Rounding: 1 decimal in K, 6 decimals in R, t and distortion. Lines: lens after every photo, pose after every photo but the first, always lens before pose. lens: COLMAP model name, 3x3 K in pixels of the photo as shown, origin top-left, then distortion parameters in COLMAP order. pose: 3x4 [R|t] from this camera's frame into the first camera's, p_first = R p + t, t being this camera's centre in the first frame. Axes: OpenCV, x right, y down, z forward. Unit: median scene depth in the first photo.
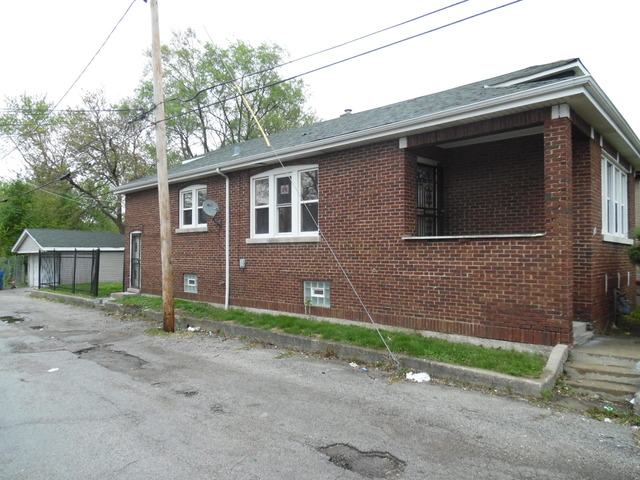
lens RADIAL K [[448.8, 0, 320.0], [0, 448.8, 240.0], [0, 0, 1]] dist [-0.028710, 0.001052]
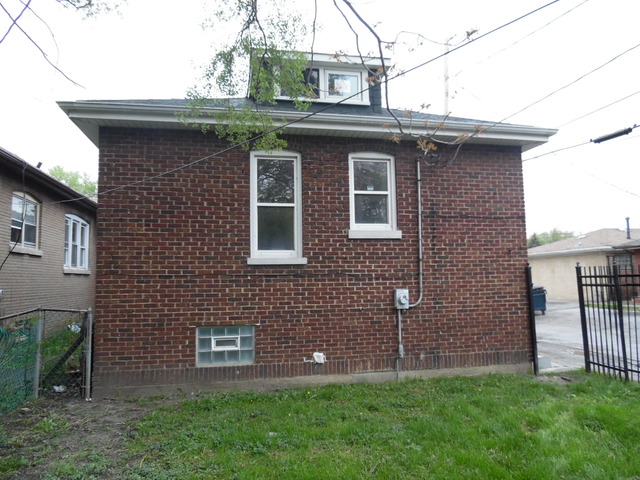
lens RADIAL K [[469.7, 0, 320.0], [0, 469.7, 240.0], [0, 0, 1]] dist [0.000607, 0.000402]
pose [[0.597897, 0.065280, 0.798911, -0.493162], [-0.010880, 0.997247, -0.073343, 0.015068], [-0.801499, 0.035160, 0.596961, 0.485932]]
